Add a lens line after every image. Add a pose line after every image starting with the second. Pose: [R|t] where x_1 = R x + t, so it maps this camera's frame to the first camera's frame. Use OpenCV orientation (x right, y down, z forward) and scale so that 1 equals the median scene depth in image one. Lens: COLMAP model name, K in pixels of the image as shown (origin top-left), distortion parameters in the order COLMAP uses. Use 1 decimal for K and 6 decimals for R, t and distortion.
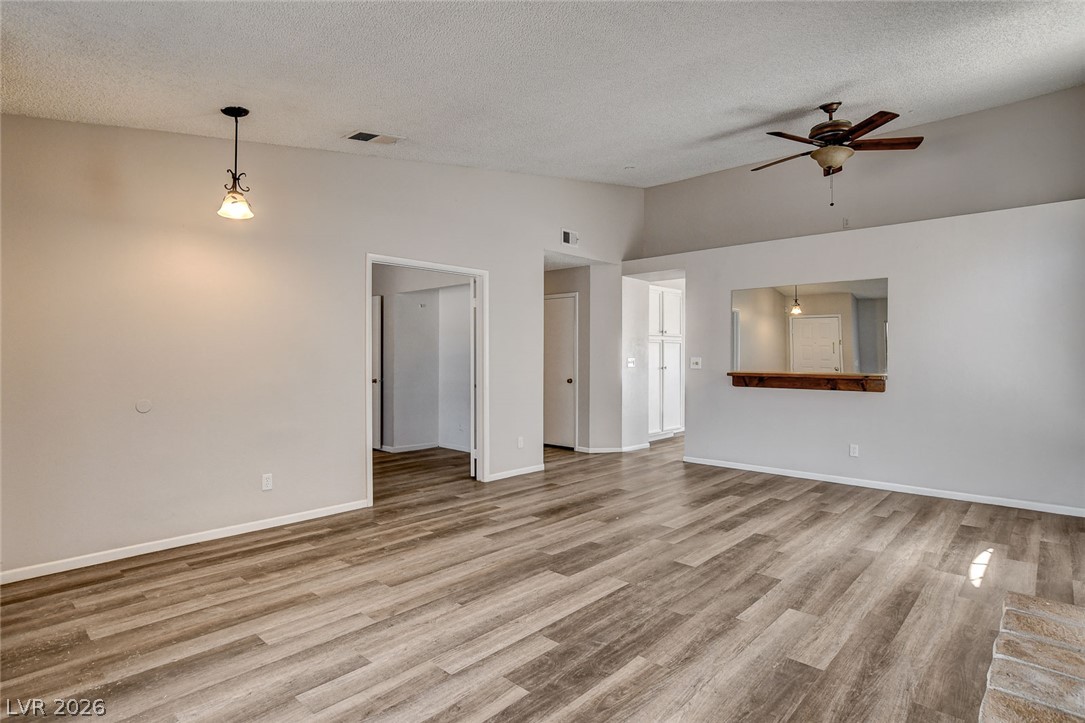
lens RADIAL K [[557.1, 0, 543.4], [0, 557.1, 371.0], [0, 0, 1]] dist [-0.017308, 0.000937]
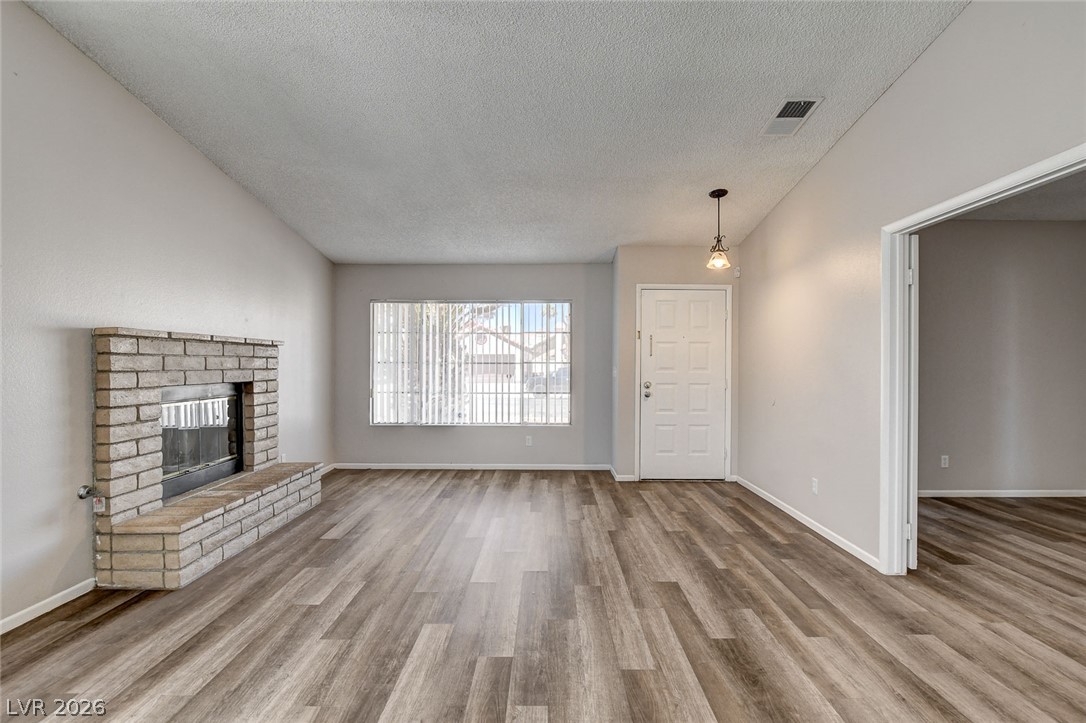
lens RADIAL K [[511.2, 0, 544.9], [0, 511.2, 369.3], [0, 0, 1]] dist [-0.021436, 0.001202]
pose [[-0.739150, 0.006525, -0.673509, 0.533446], [-0.016750, 0.999466, 0.028065, -0.040014], [0.673333, 0.032026, -0.738646, 1.372884]]
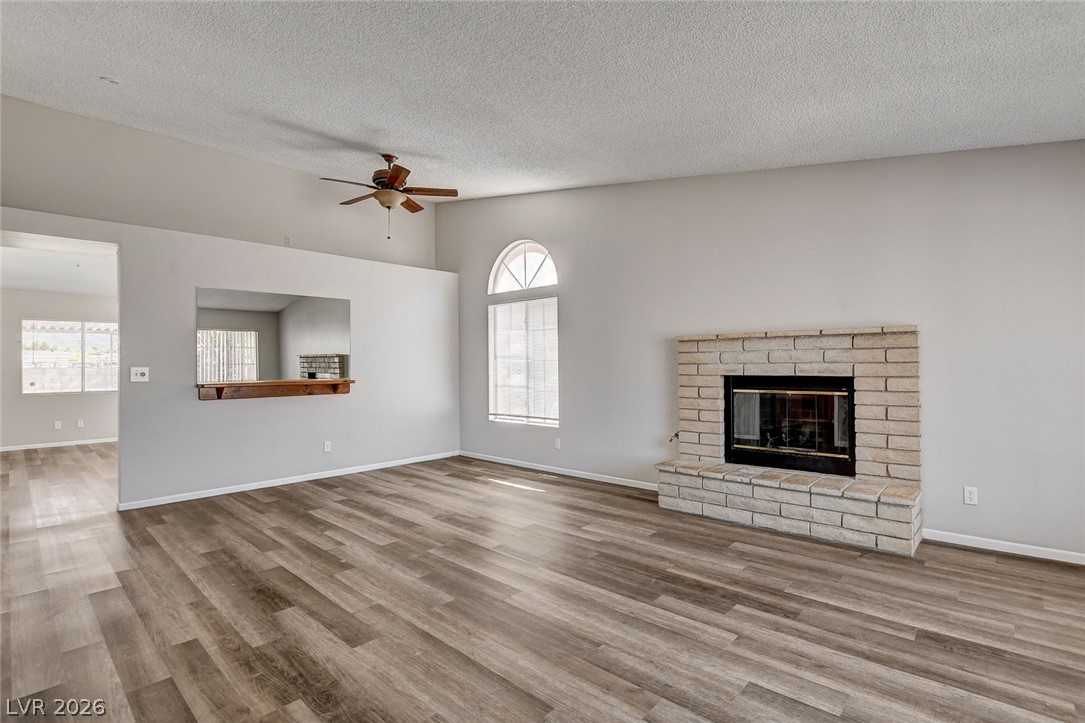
lens RADIAL K [[512.5, 0, 542.5], [0, 512.5, 361.5], [0, 0, 1]] dist [-0.030866, 0.000530]
pose [[0.003112, 0.003392, 0.999989, -0.659224], [0.032027, 0.999481, -0.003490, -0.017934], [-0.999482, 0.032038, 0.003001, 0.746344]]
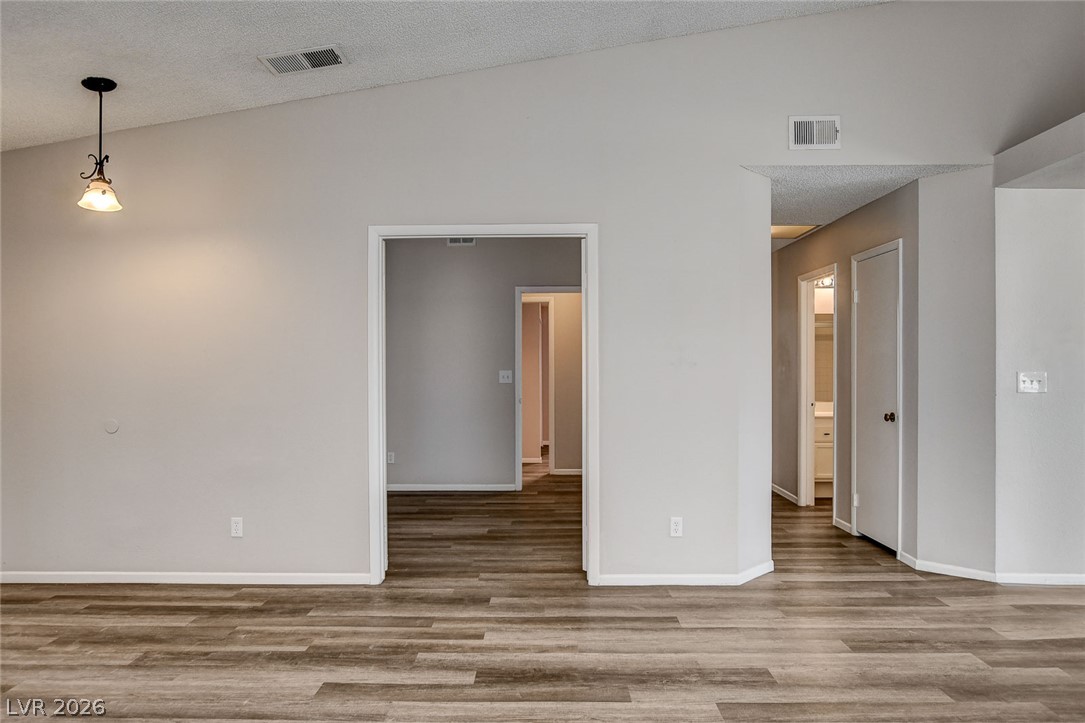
lens RADIAL K [[691.5, 0, 542.1], [0, 691.5, 380.8], [0, 0, 1]] dist [-0.014957, 0.000771]
pose [[0.671086, 0.010379, -0.741307, 0.556130], [-0.013103, 0.999912, 0.002139, -0.023020], [0.741263, 0.008278, 0.671163, 0.658294]]
